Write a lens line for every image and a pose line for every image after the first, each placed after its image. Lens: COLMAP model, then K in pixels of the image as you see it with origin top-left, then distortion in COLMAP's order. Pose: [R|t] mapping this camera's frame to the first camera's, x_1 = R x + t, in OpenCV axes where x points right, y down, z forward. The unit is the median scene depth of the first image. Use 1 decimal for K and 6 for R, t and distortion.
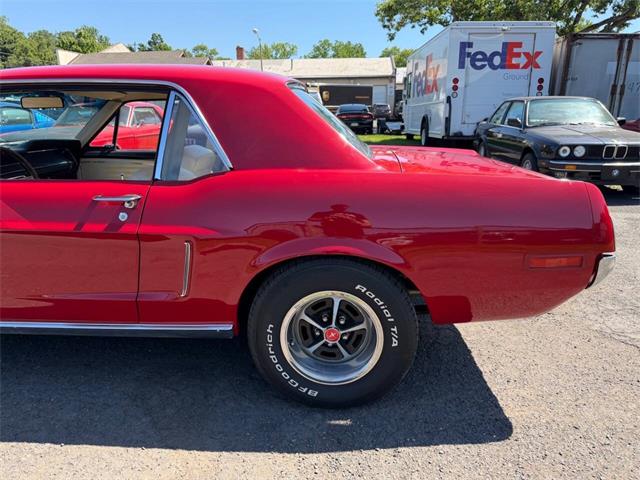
lens RADIAL K [[457.0, 0, 322.7], [0, 457.0, 239.0], [0, 0, 1]] dist [0.027174, -0.035016]
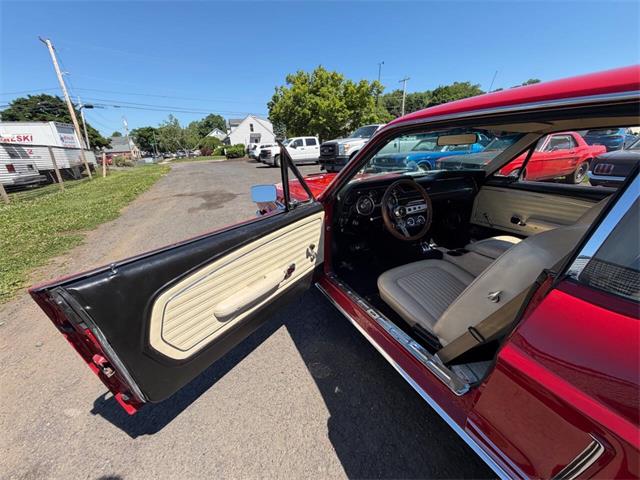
lens RADIAL K [[256.8, 0, 318.4], [0, 256.8, 241.9], [0, 0, 1]] dist [-0.000771, 0.000265]
pose [[0.477720, 0.288048, -0.829947, -0.019802], [-0.199223, 0.955627, 0.216994, -0.013614], [0.855625, 0.061682, 0.513908, 0.043823]]
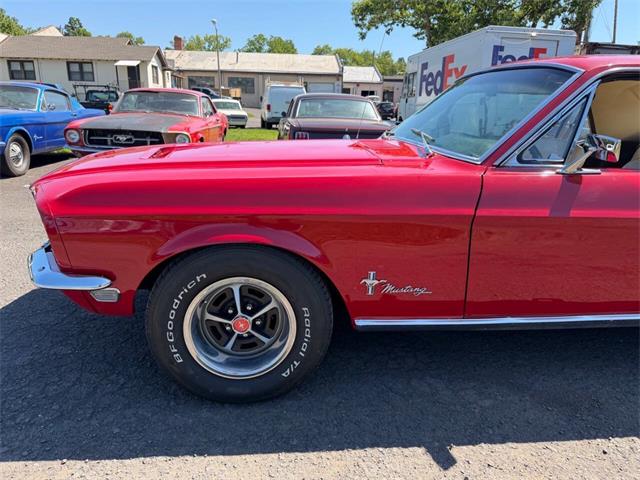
lens RADIAL K [[457.0, 0, 322.7], [0, 457.0, 239.0], [0, 0, 1]] dist [0.027174, -0.035016]
pose [[0.986330, -0.016712, 0.163934, -0.117250], [0.015625, 0.999847, 0.007920, -0.000053], [-0.164041, -0.005250, 0.986440, 0.010917]]
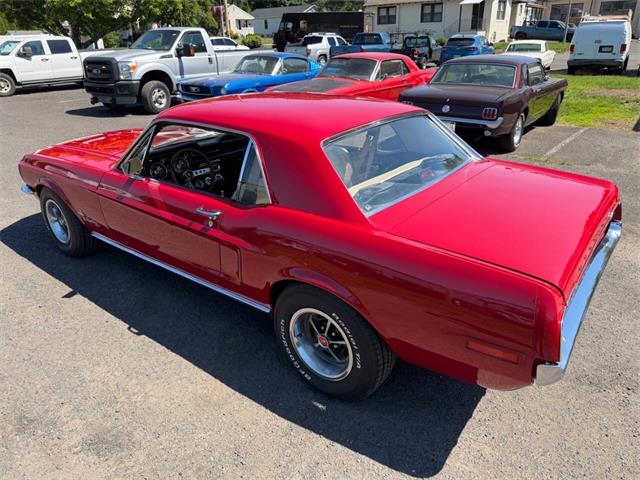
lens RADIAL K [[457.0, 0, 322.7], [0, 457.0, 239.0], [0, 0, 1]] dist [0.027174, -0.035016]
pose [[0.822187, 0.219017, -0.525395, 0.049919], [-0.136536, 0.971949, 0.191504, -0.025062], [0.552600, -0.085717, 0.829027, -0.003543]]
